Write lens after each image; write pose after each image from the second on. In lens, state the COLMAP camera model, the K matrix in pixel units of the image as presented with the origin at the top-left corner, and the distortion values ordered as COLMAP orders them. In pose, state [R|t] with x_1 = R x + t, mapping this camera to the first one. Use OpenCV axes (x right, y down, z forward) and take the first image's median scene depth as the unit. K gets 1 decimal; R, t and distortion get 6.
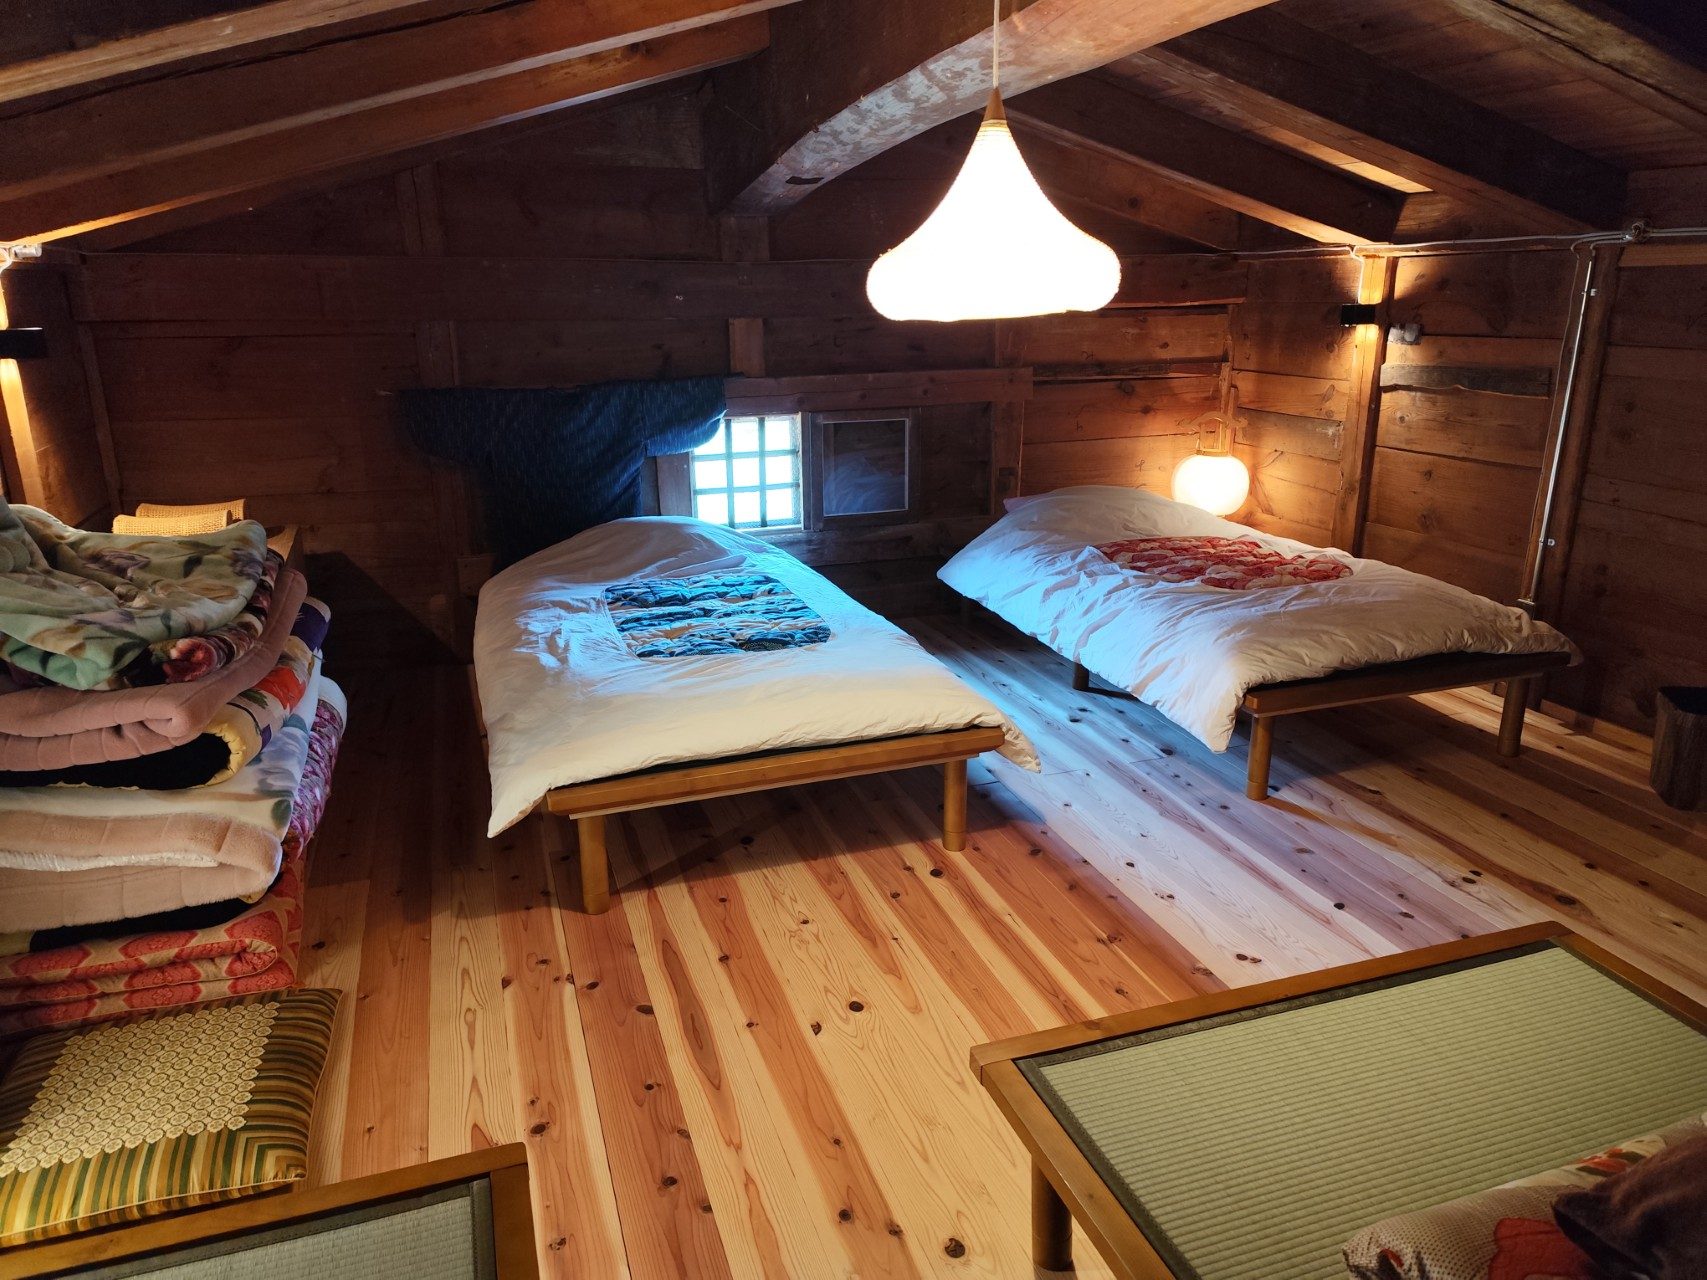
lens RADIAL K [[1171.4, 0, 853.5], [0, 1171.4, 640.0], [0, 0, 1]] dist [0.036156, -0.041968]
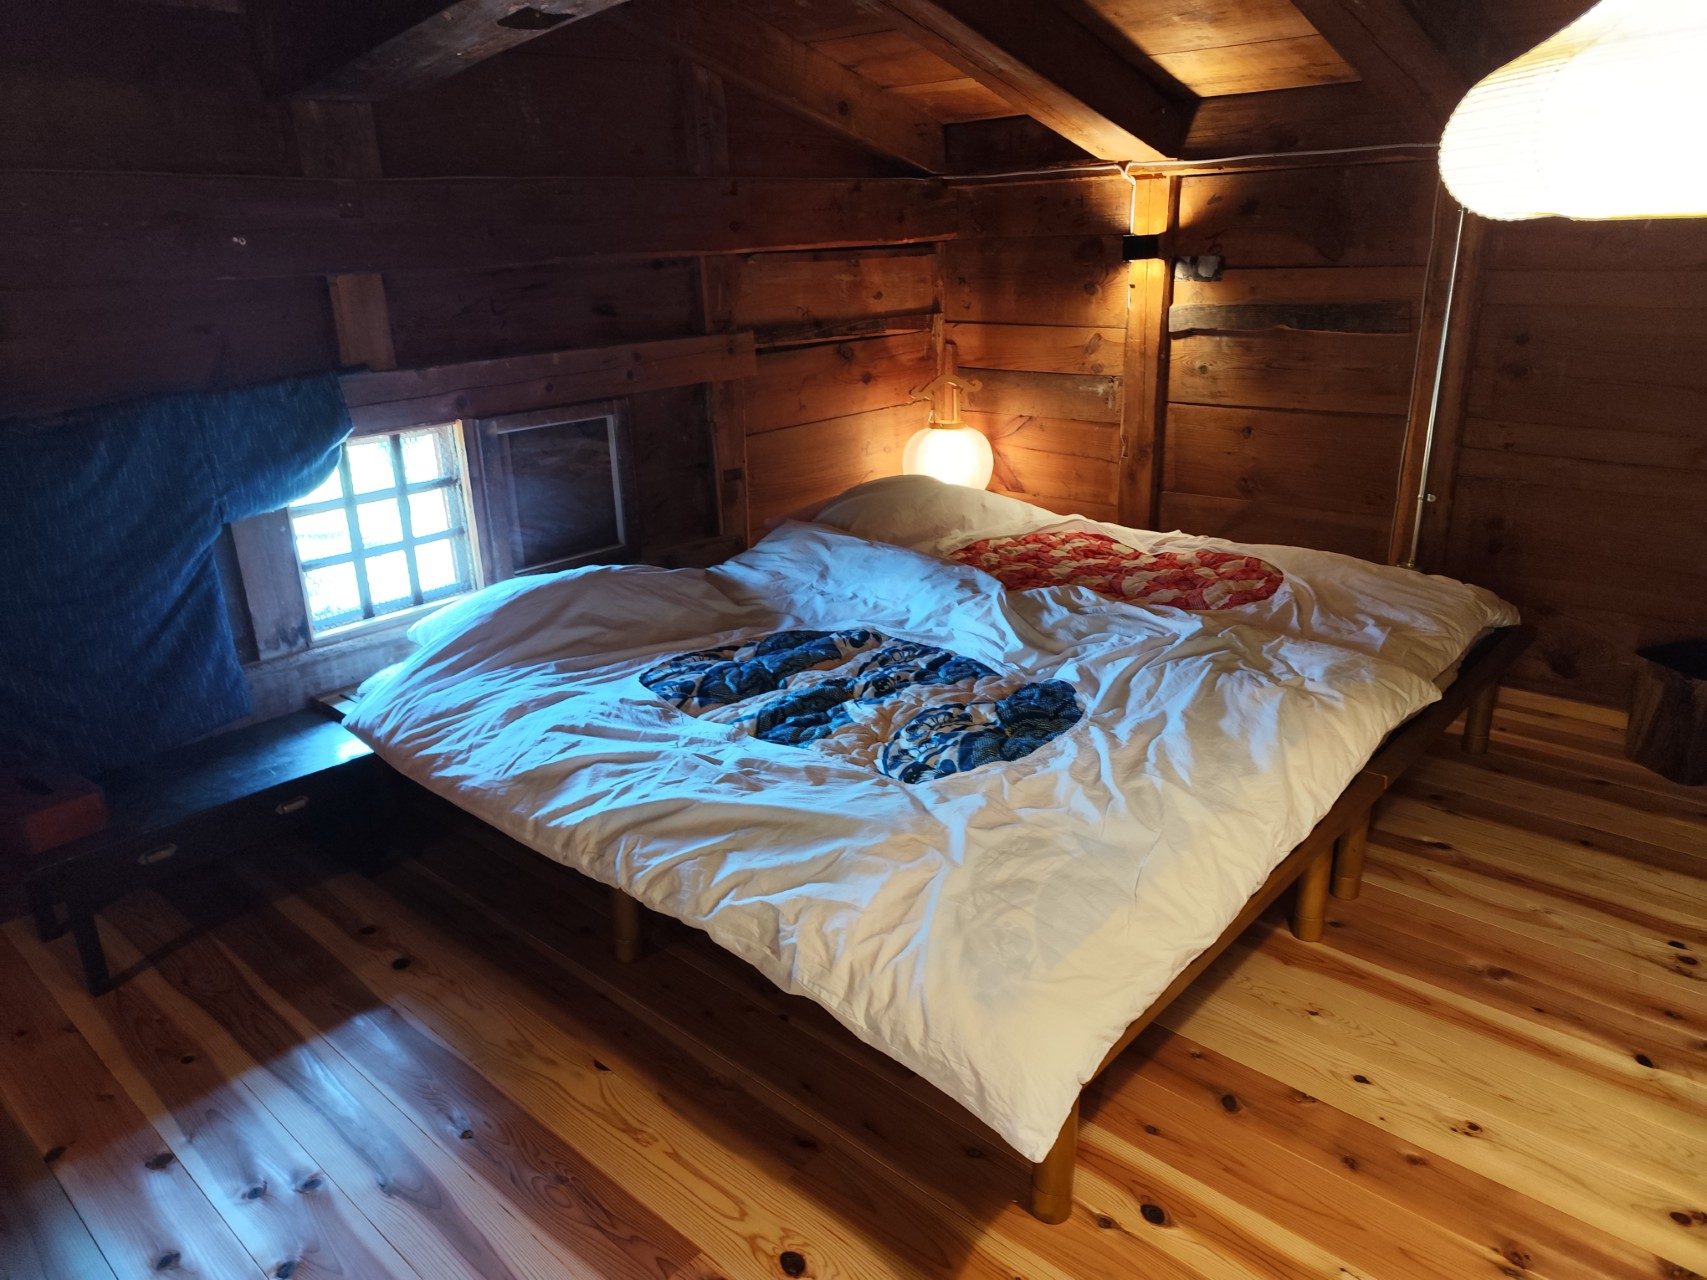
lens RADIAL K [[1155.4, 0, 846.4], [0, 1155.4, 649.0], [0, 0, 1]] dist [0.020524, -0.040853]
pose [[0.877053, -0.176754, 0.446695, -0.168371], [0.157869, 0.984255, 0.079499, -0.091229], [-0.453713, 0.000795, 0.891148, 0.352891]]
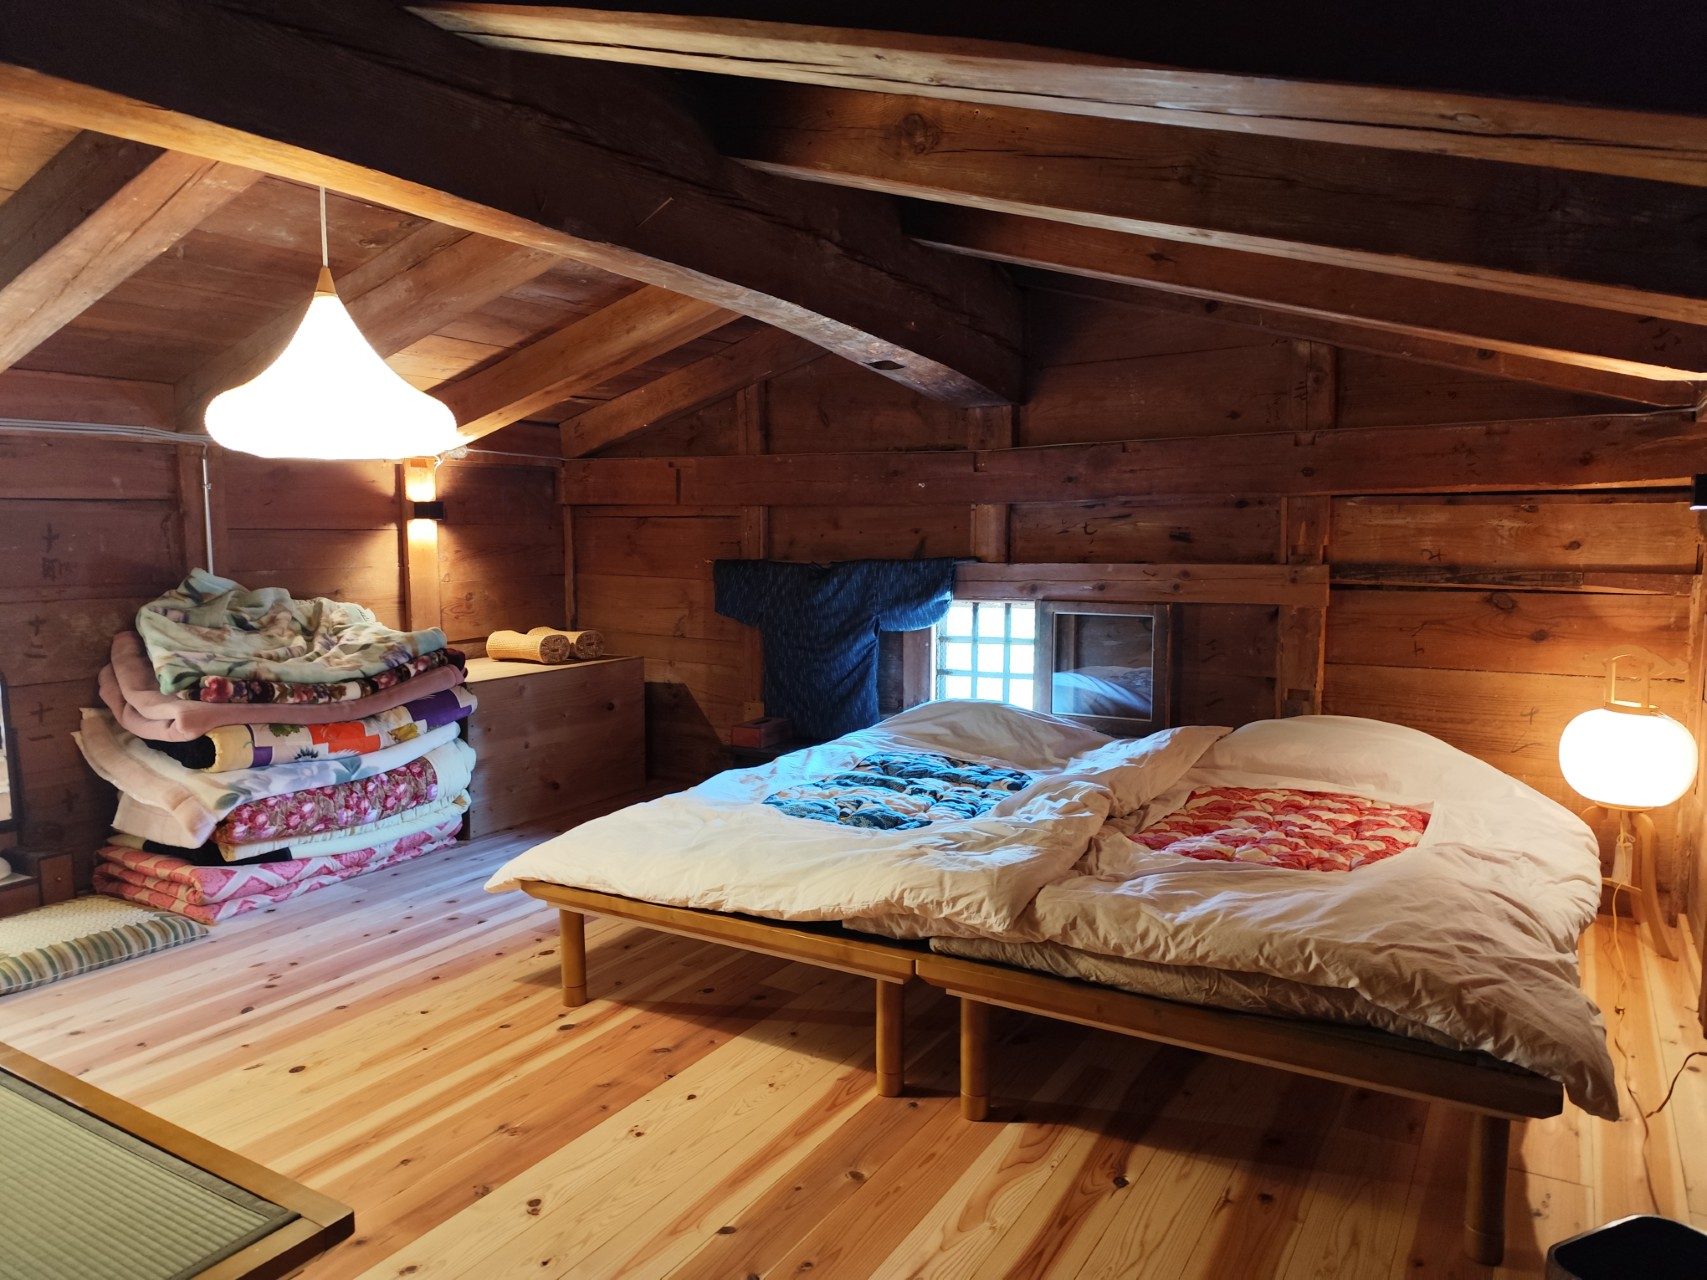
lens RADIAL K [[1171.4, 0, 853.5], [0, 1171.4, 640.0], [0, 0, 1]] dist [0.036156, -0.041968]
pose [[0.644826, 0.081777, -0.759943, 0.593413], [-0.221348, 0.971634, -0.083261, -0.053378], [0.731577, 0.221901, 0.644635, 0.298213]]
